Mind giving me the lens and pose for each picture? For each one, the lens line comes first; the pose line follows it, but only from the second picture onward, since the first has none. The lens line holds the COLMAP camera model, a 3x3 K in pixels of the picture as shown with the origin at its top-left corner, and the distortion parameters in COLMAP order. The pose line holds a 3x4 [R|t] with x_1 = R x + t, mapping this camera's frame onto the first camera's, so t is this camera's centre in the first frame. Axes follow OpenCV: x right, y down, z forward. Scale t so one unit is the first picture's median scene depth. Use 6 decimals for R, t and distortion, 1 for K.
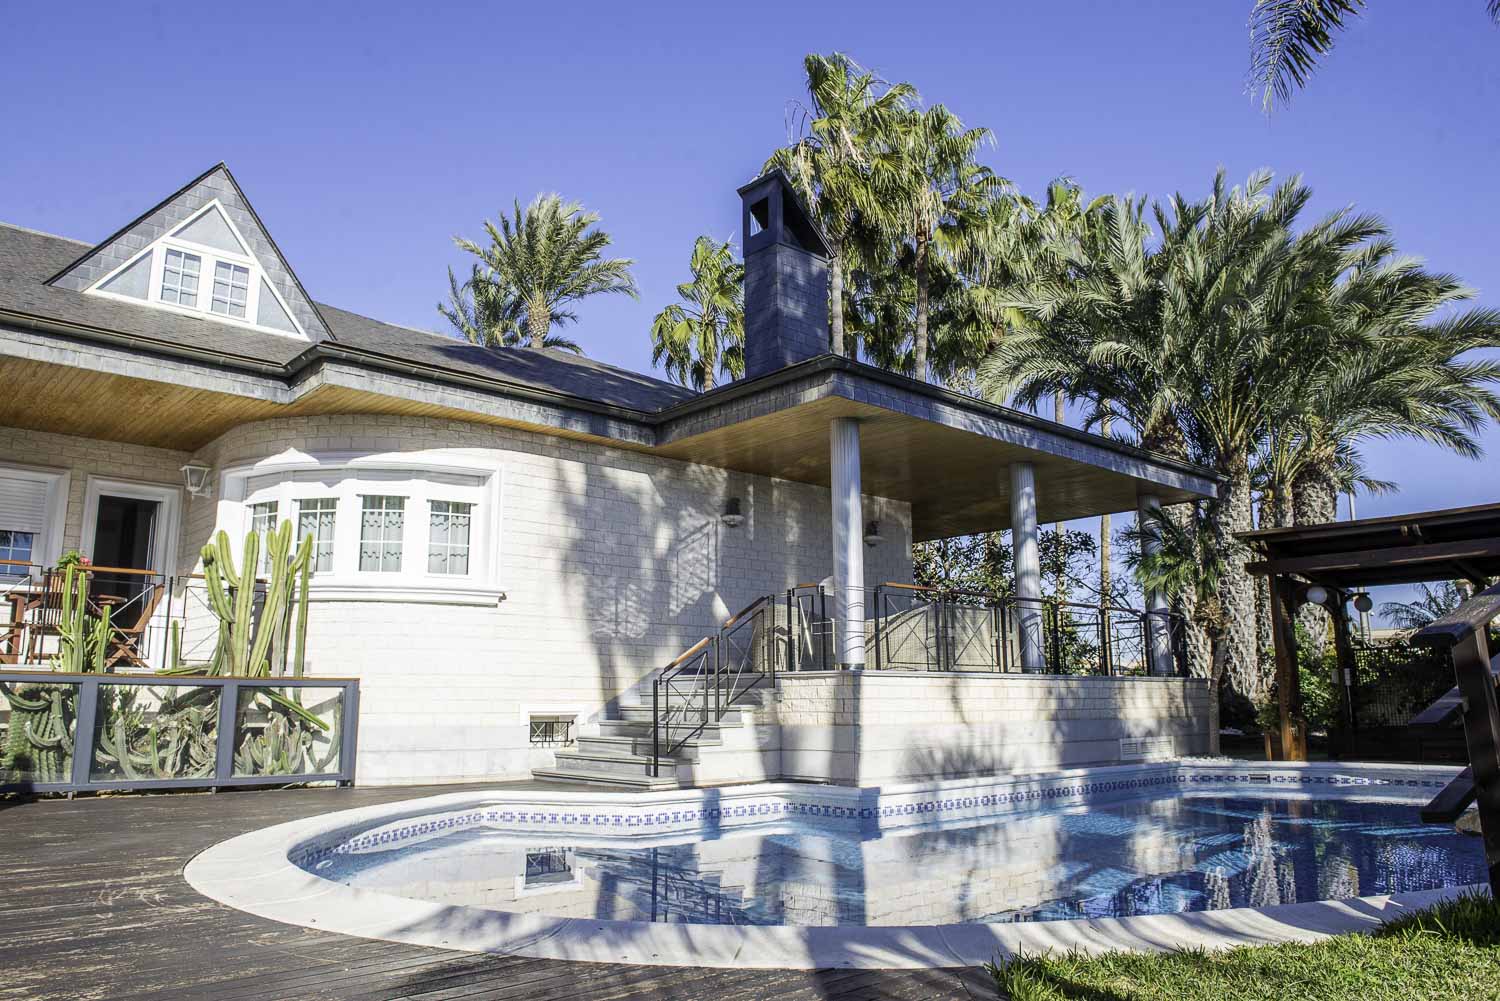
lens RADIAL K [[1058.6, 0, 751.3], [0, 1058.6, 503.1], [0, 0, 1]] dist [-0.019771, -0.004849]
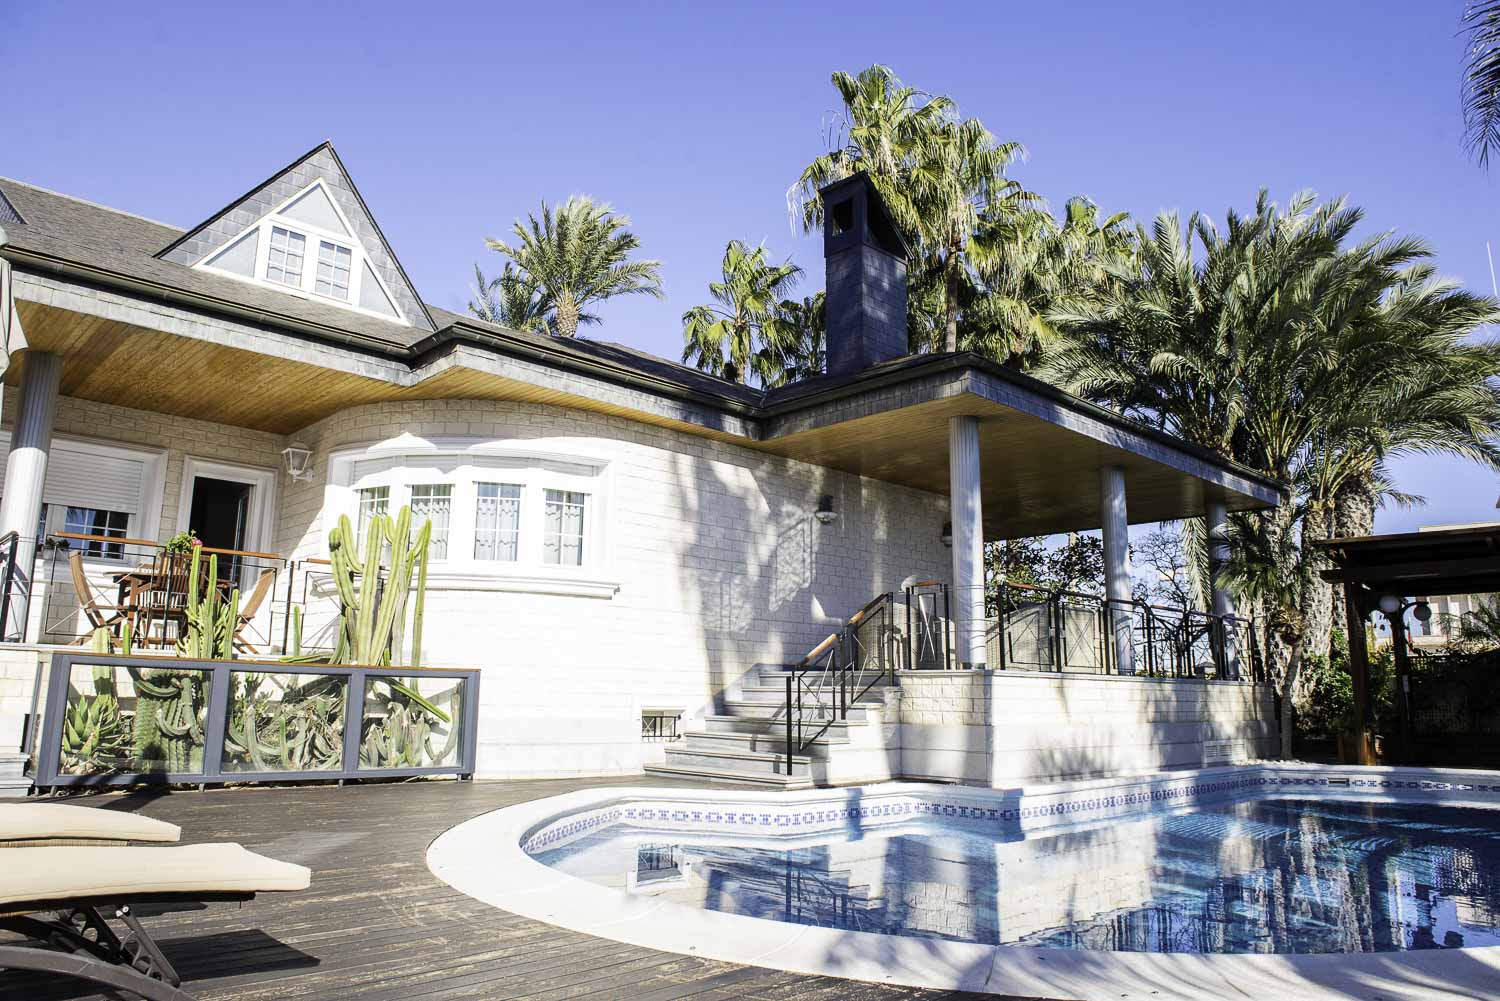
lens RADIAL K [[1014.6, 0, 742.0], [0, 1014.6, 505.0], [0, 0, 1]] dist [-0.026069, -0.004164]
pose [[0.999275, 0.023179, 0.030206, -0.141824], [-0.023164, 0.999731, -0.000844, 0.008153], [-0.030217, 0.000144, 0.999543, 0.049575]]
